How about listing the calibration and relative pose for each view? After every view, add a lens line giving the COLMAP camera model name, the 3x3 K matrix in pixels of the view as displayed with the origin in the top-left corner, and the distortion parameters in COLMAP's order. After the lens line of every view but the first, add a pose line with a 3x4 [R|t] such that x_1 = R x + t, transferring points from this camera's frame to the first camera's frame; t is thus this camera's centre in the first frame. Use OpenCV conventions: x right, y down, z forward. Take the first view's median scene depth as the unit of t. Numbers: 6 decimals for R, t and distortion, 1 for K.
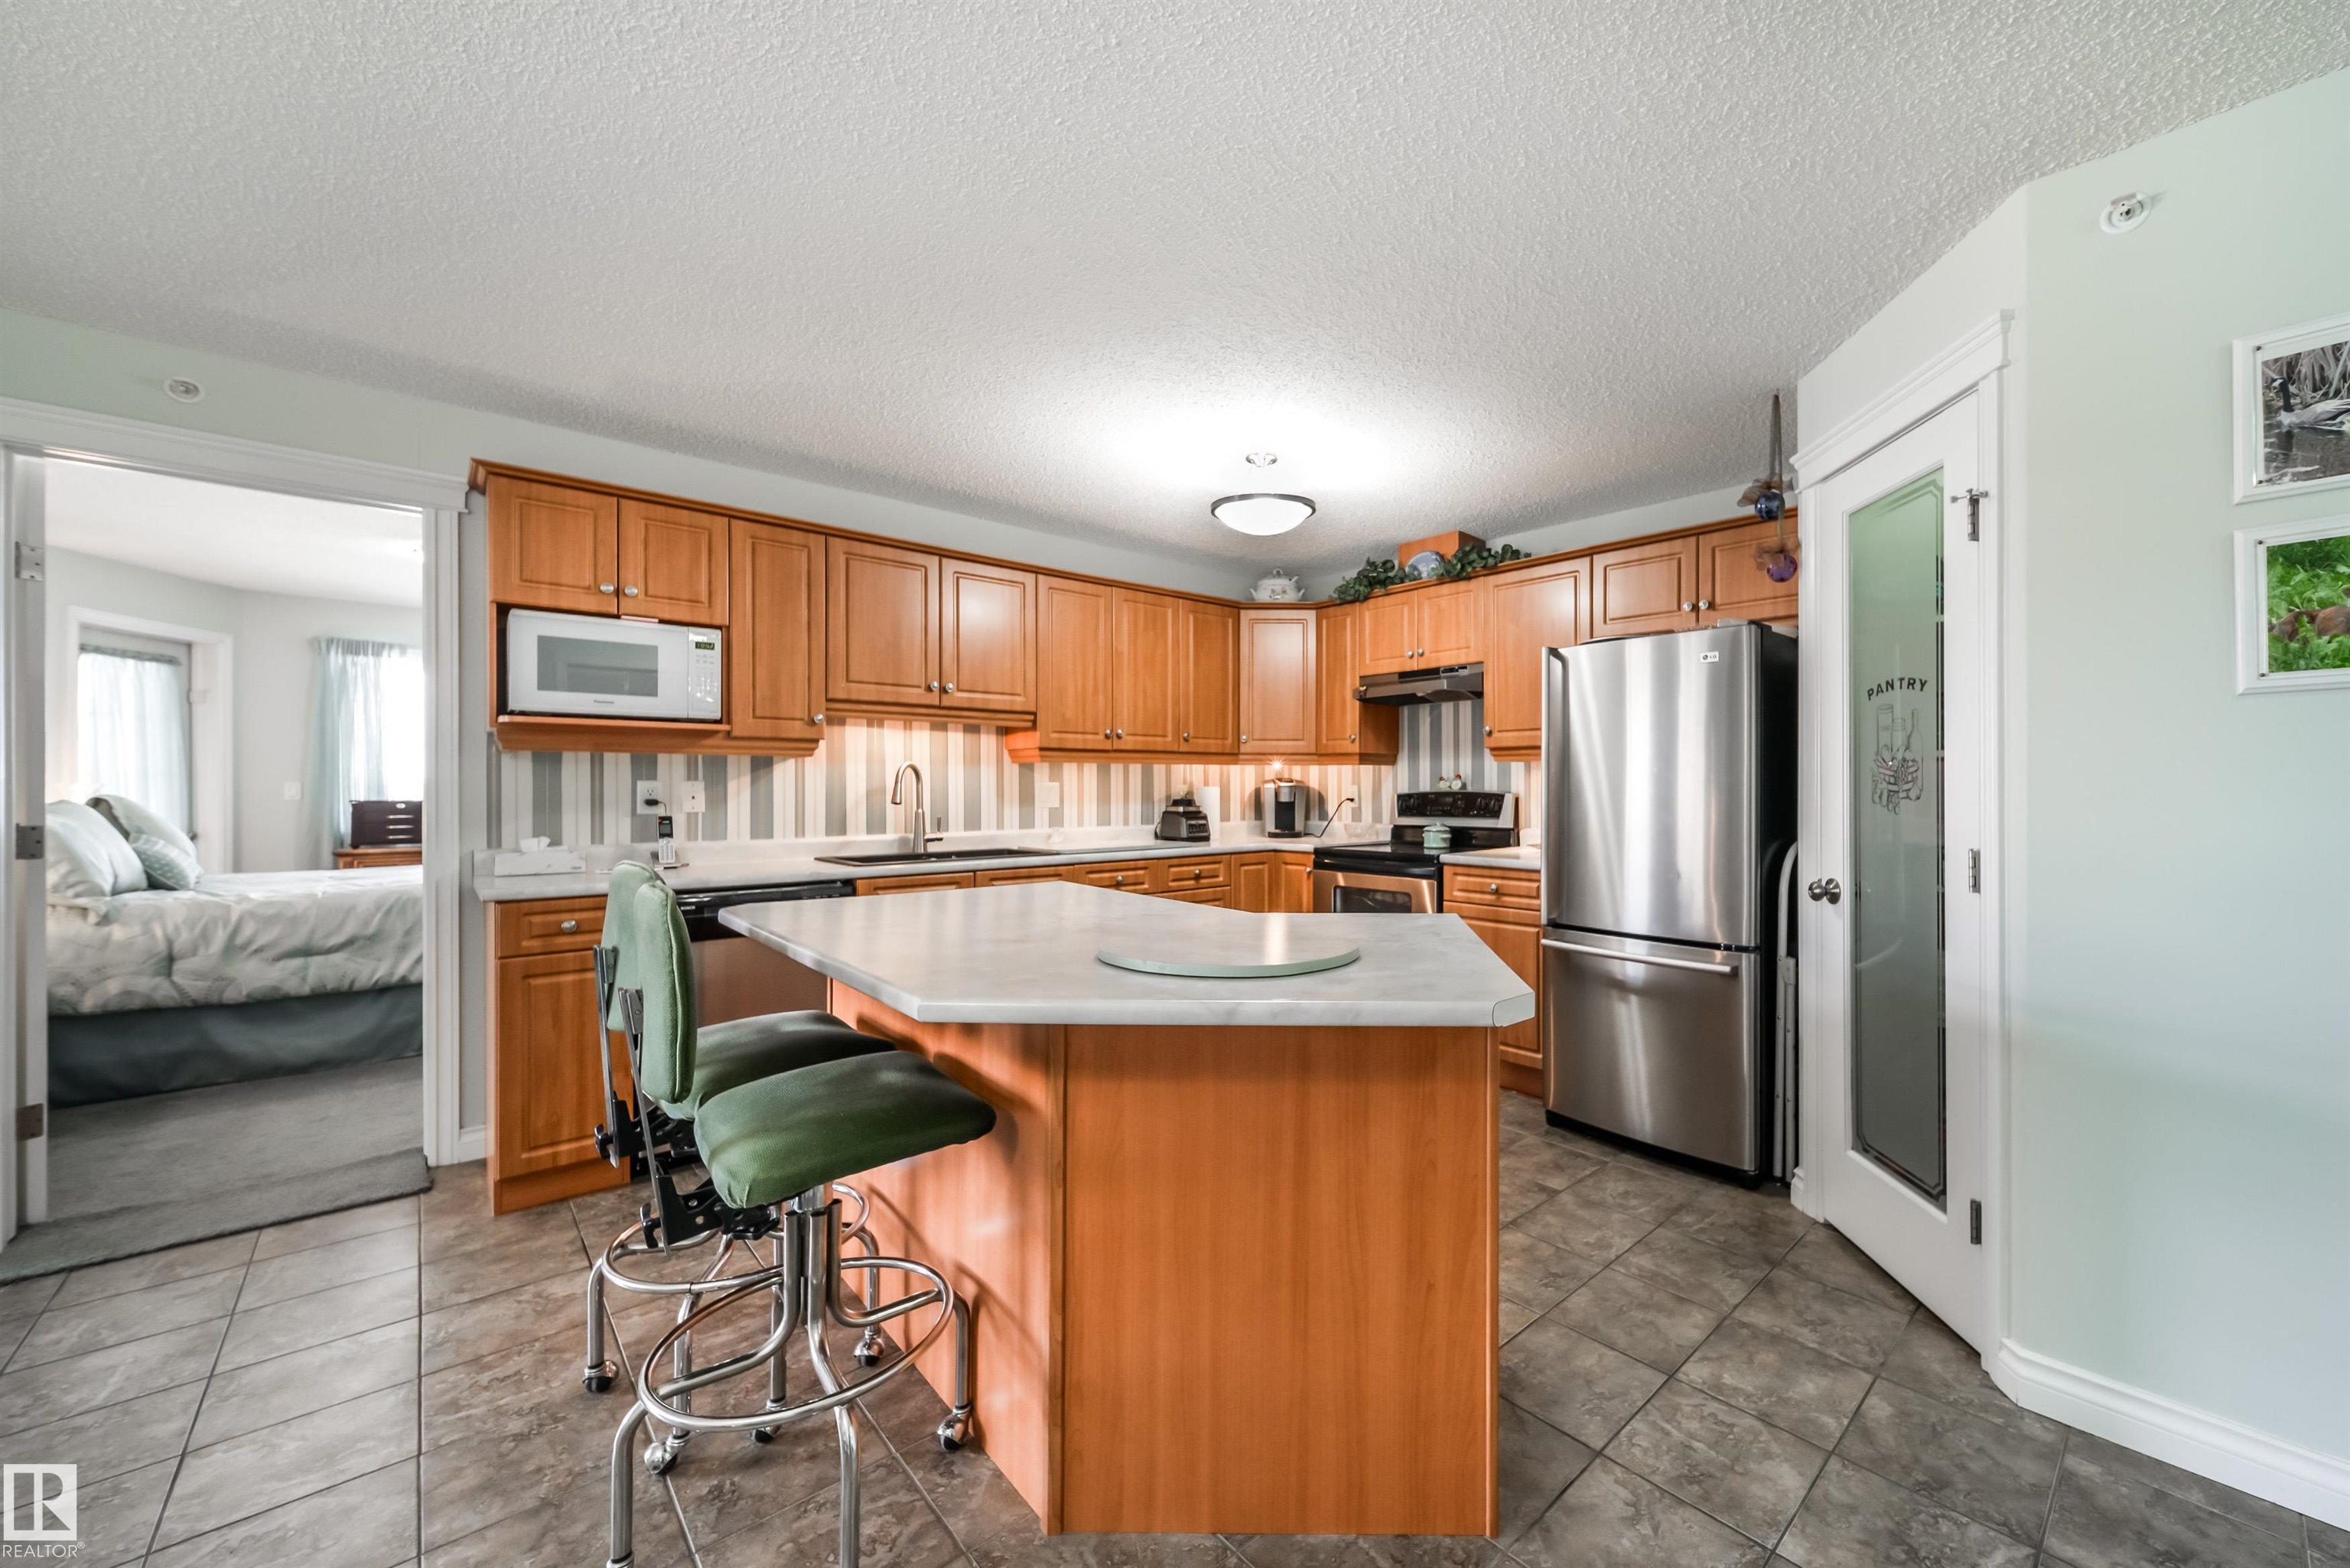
lens RADIAL K [[909.3, 0, 1334.9], [0, 909.3, 784.5], [0, 0, 1]] dist [0.002650, 0.000306]
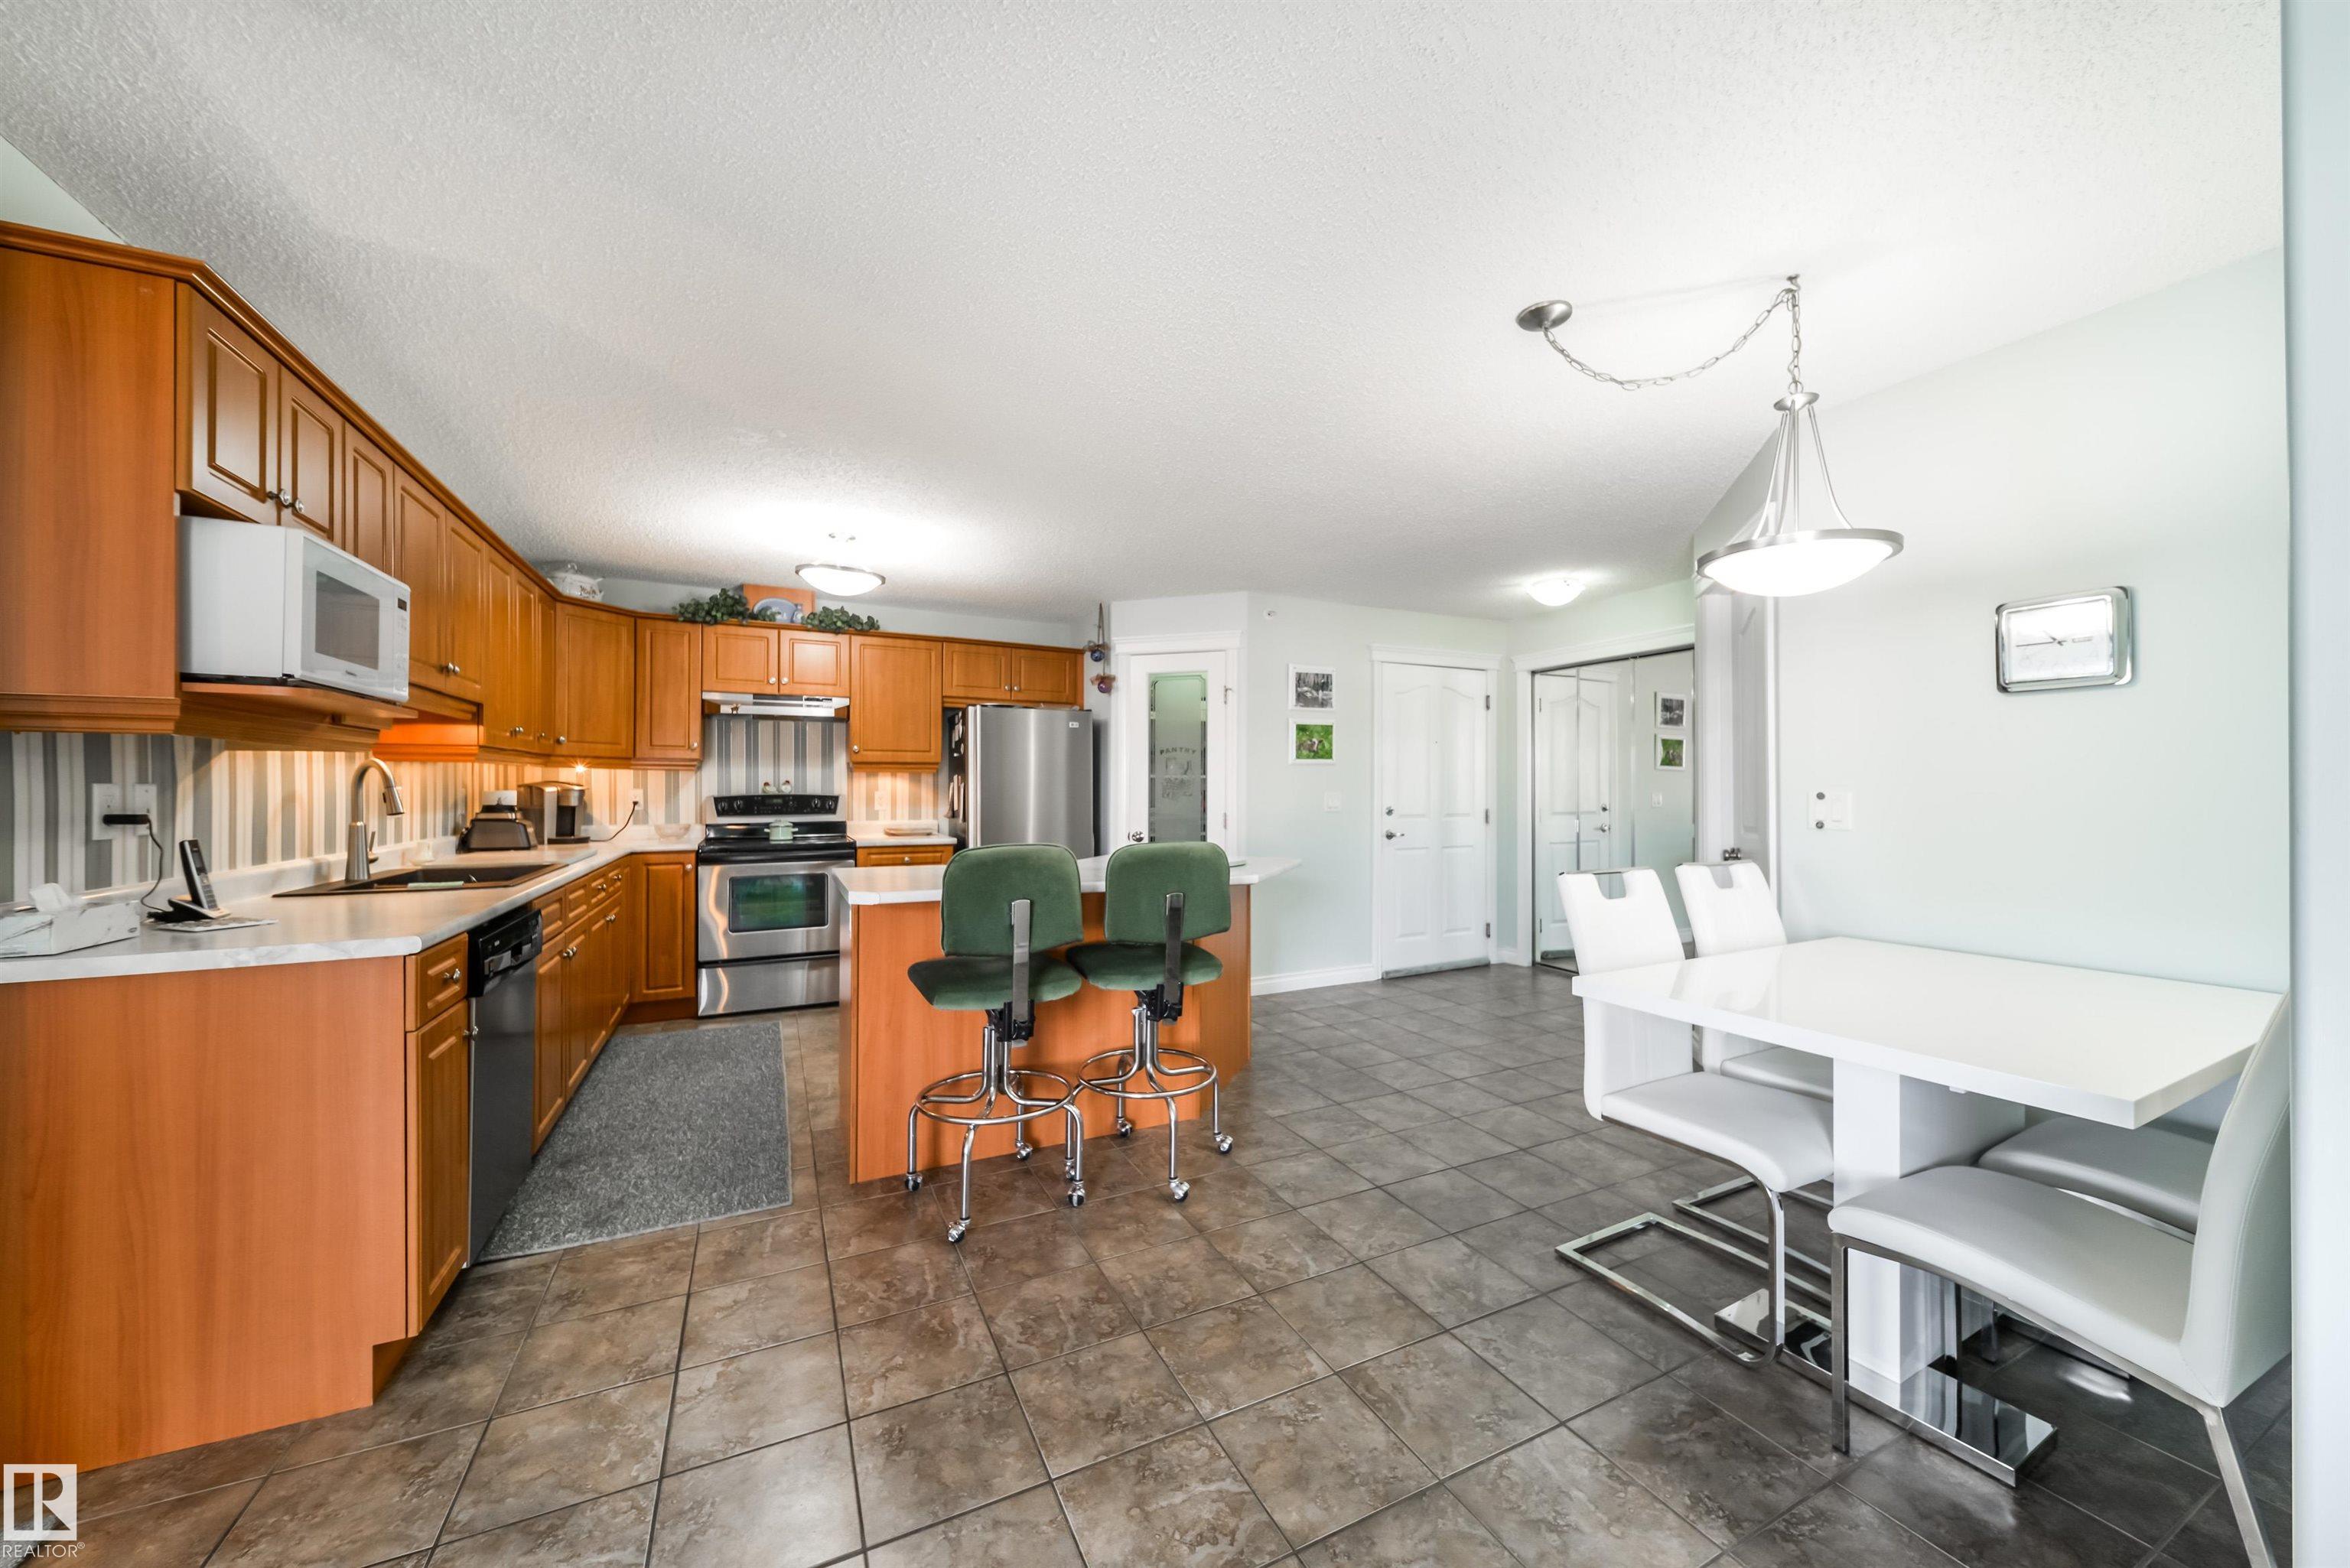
lens RADIAL K [[830.6, 0, 1196.5], [0, 830.6, 791.5], [0, 0, 1]] dist [0.003006, -0.001215]
pose [[0.326366, -0.001734, 0.945242, -1.068068], [-0.003799, 0.999988, 0.003146, -0.002392], [-0.945236, -0.004618, 0.326355, 0.148685]]
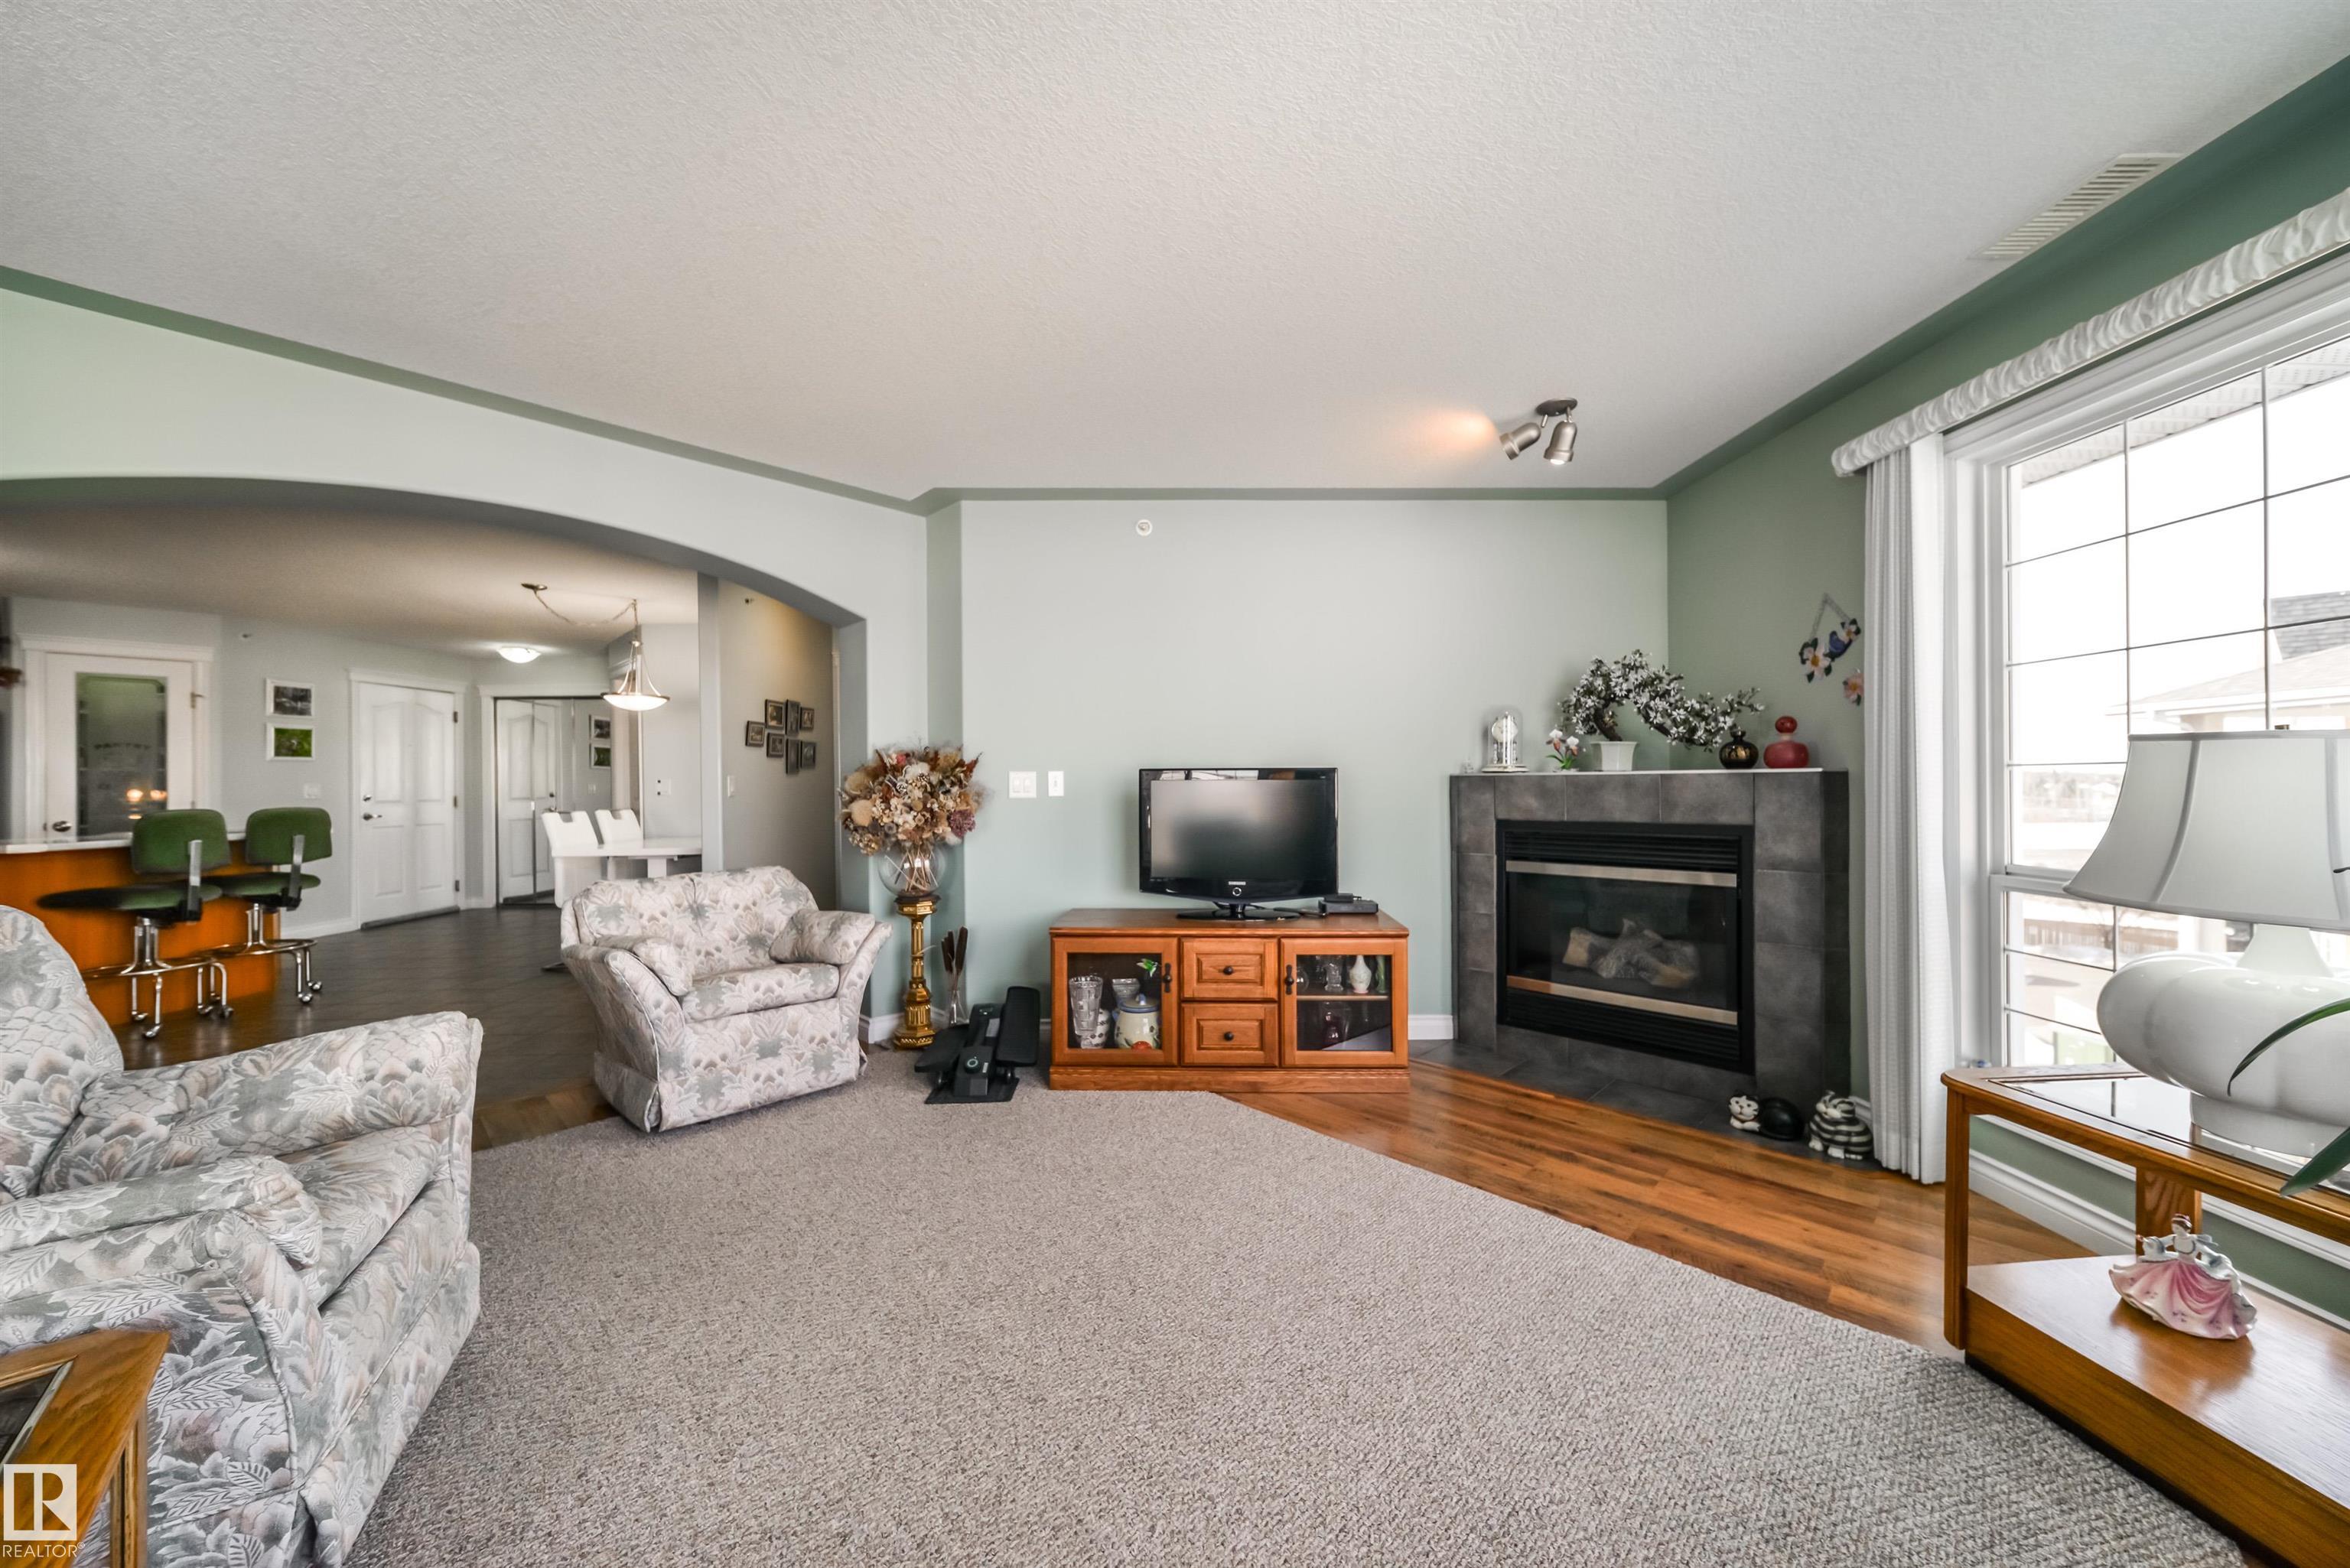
lens RADIAL K [[830.6, 0, 1181.2], [0, 830.6, 783.0], [0, 0, 1]] dist [0.003006, -0.001215]
pose [[-0.706426, 0.004668, 0.707771, -2.406147], [0.002851, 0.999989, -0.003750, 0.015868], [-0.707781, -0.000631, -0.706432, 0.361363]]
